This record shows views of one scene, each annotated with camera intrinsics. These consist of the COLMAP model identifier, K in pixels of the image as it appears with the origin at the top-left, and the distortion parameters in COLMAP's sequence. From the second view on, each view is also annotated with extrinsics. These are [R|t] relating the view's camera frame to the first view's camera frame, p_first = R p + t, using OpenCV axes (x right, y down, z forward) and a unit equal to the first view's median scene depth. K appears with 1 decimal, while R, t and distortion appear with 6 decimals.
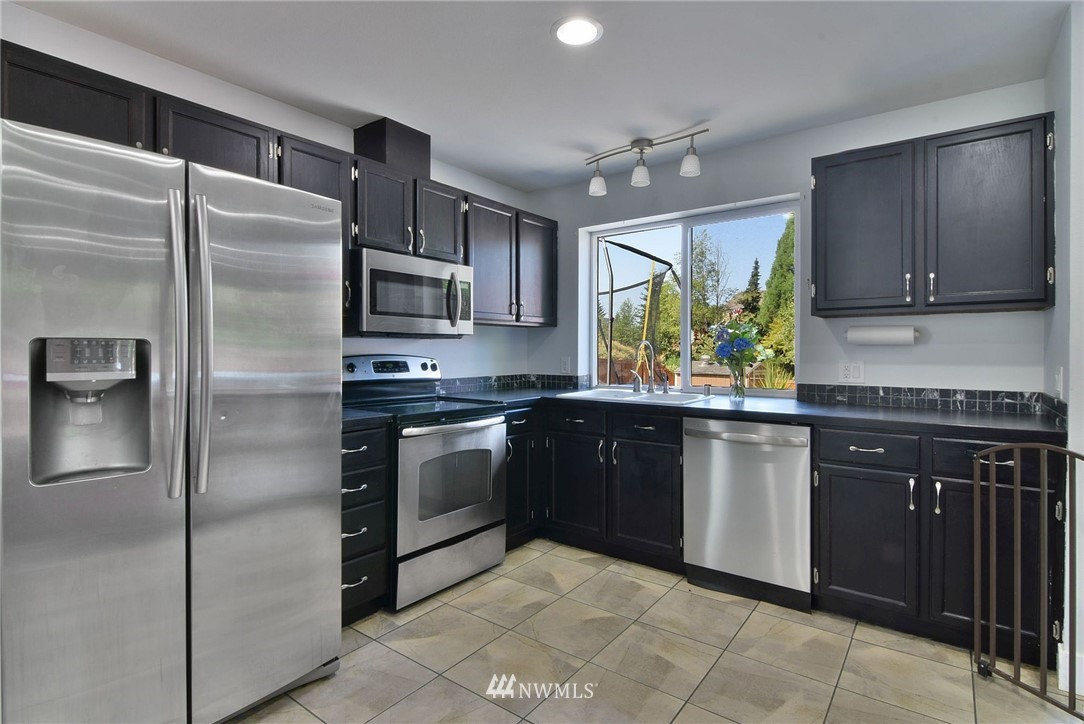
lens RADIAL K [[533.7, 0, 541.9], [0, 533.7, 350.6], [0, 0, 1]] dist [-0.000162, -0.001622]
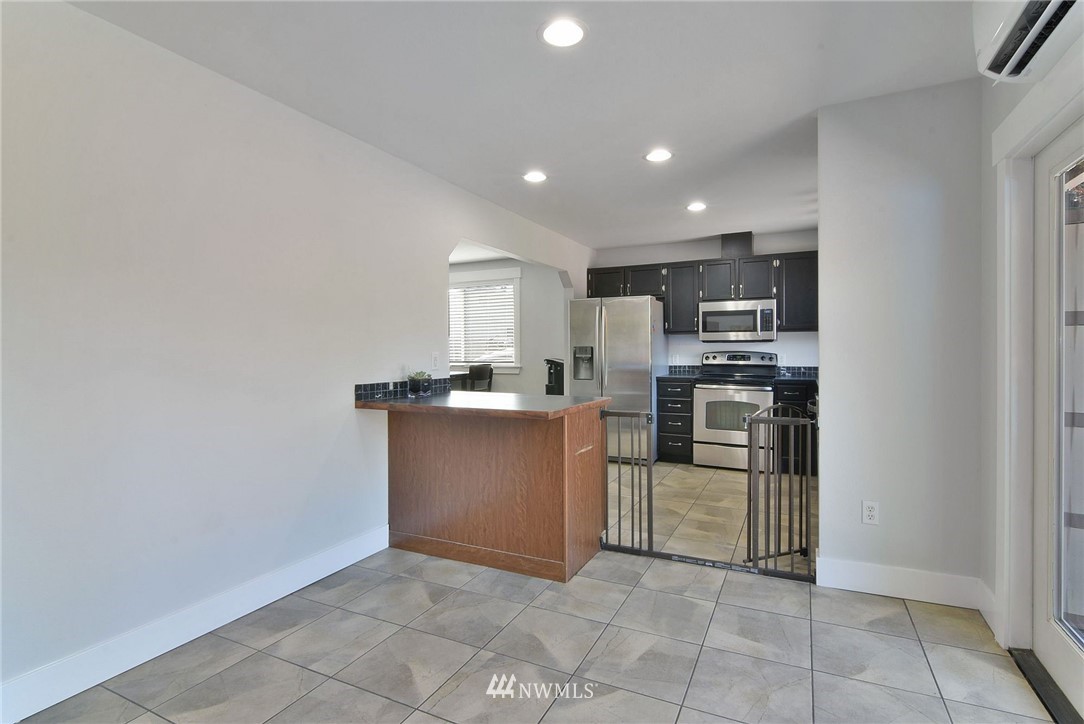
lens RADIAL K [[533.7, 0, 546.1], [0, 533.7, 356.2], [0, 0, 1]] dist [-0.000162, -0.001622]
pose [[0.184671, 0.012520, -0.982721, 1.733493], [0.004865, 0.999895, 0.013653, -0.004528], [0.982788, -0.007302, 0.184591, -0.028188]]
